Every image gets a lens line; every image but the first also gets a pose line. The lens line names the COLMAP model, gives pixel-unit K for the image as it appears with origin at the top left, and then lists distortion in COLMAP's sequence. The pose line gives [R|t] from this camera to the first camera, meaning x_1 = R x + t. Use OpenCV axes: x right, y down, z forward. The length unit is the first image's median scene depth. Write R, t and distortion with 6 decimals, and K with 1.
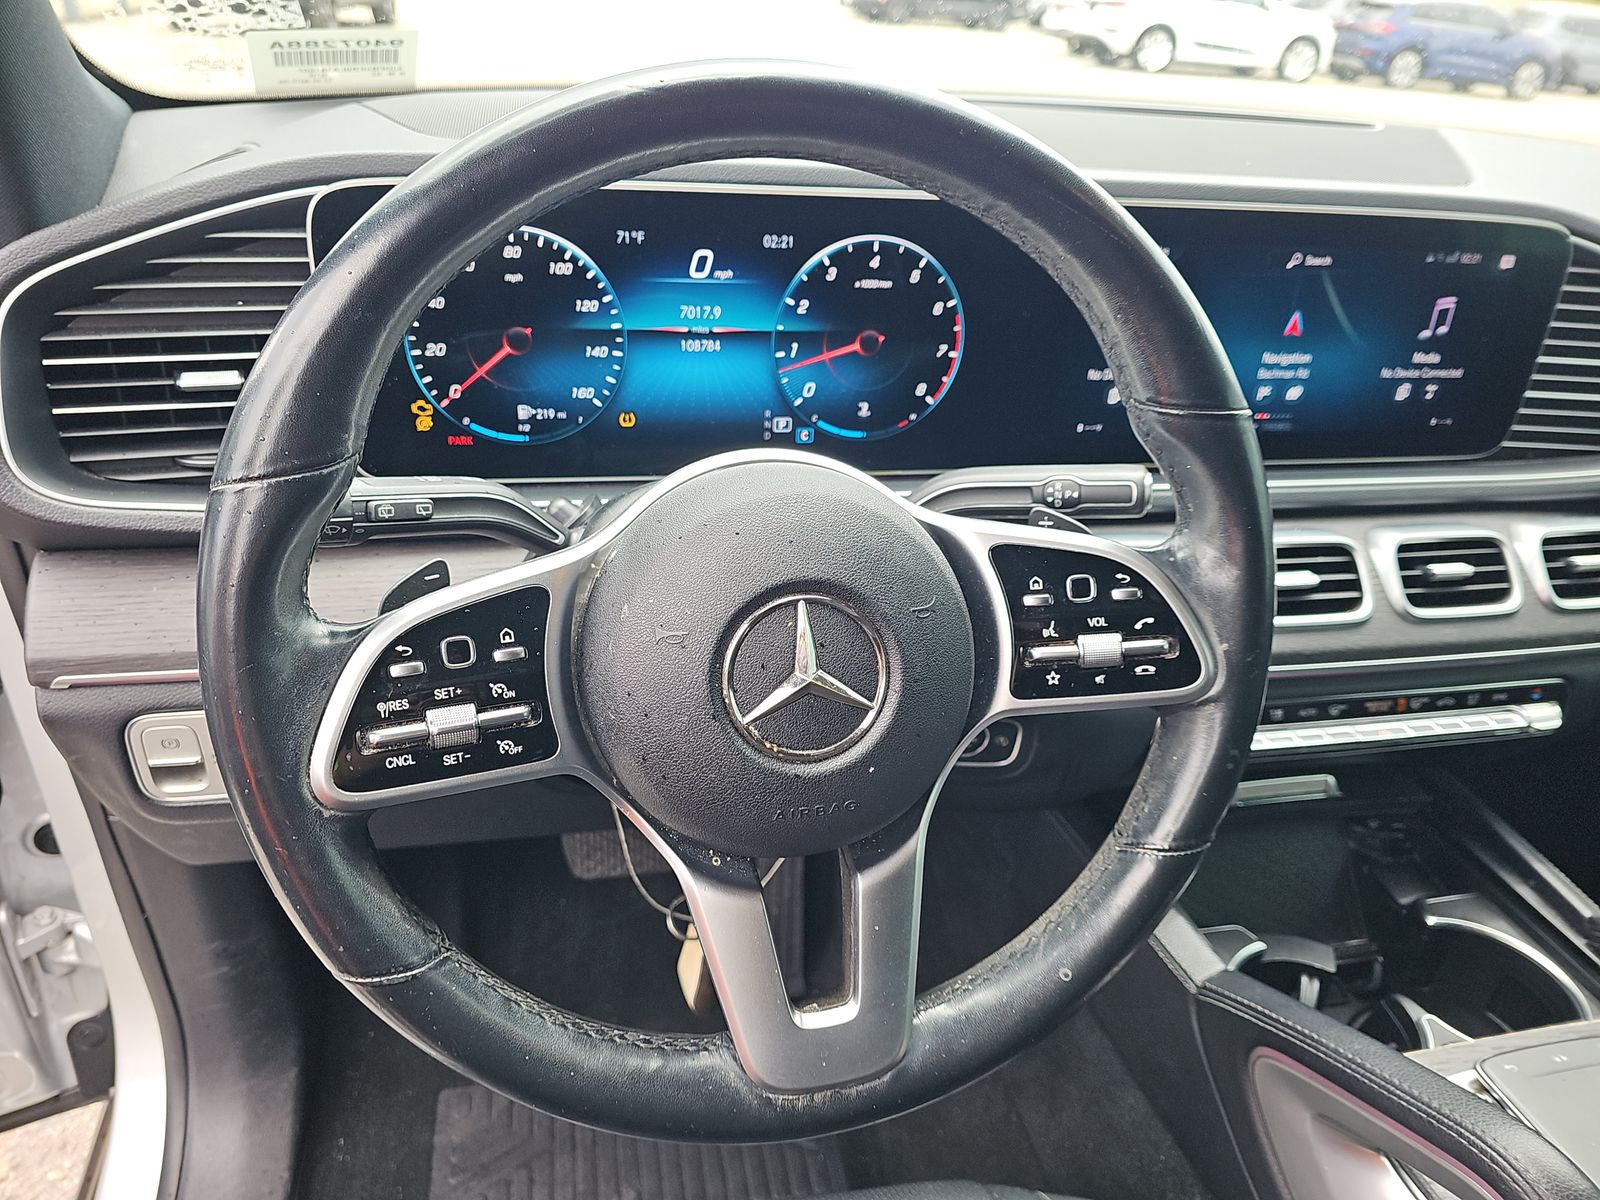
lens RADIAL K [[1089.9, 0, 800.0], [0, 1089.9, 600.0], [0, 0, 1]] dist [0.086360, -0.104233]
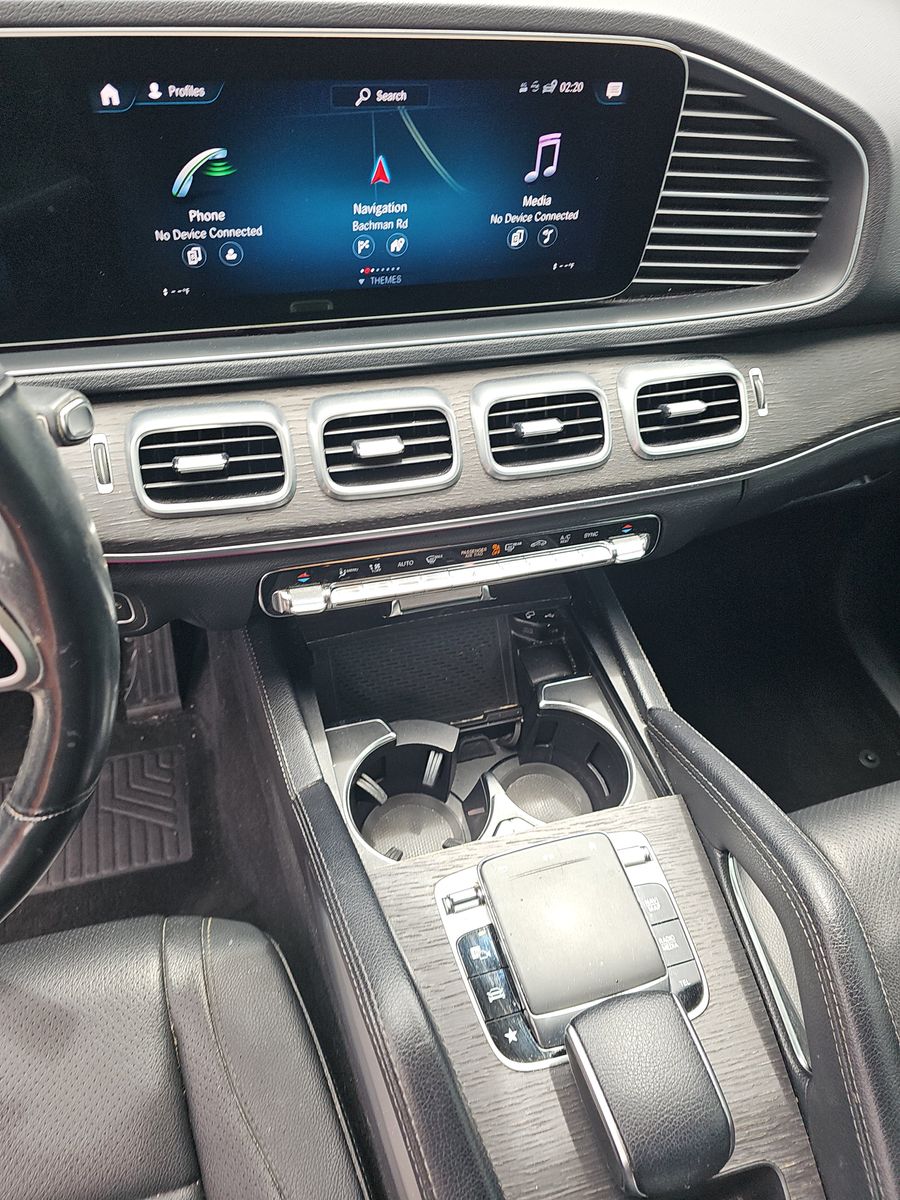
lens RADIAL K [[817.4, 0, 450.0], [0, 817.4, 600.0], [0, 0, 1]] dist [0.086360, -0.104233]
pose [[0.998015, -0.039554, 0.049008, 0.485476], [0.020178, 0.937977, 0.346110, -0.157947], [-0.059659, -0.344434, 0.936913, 0.214340]]
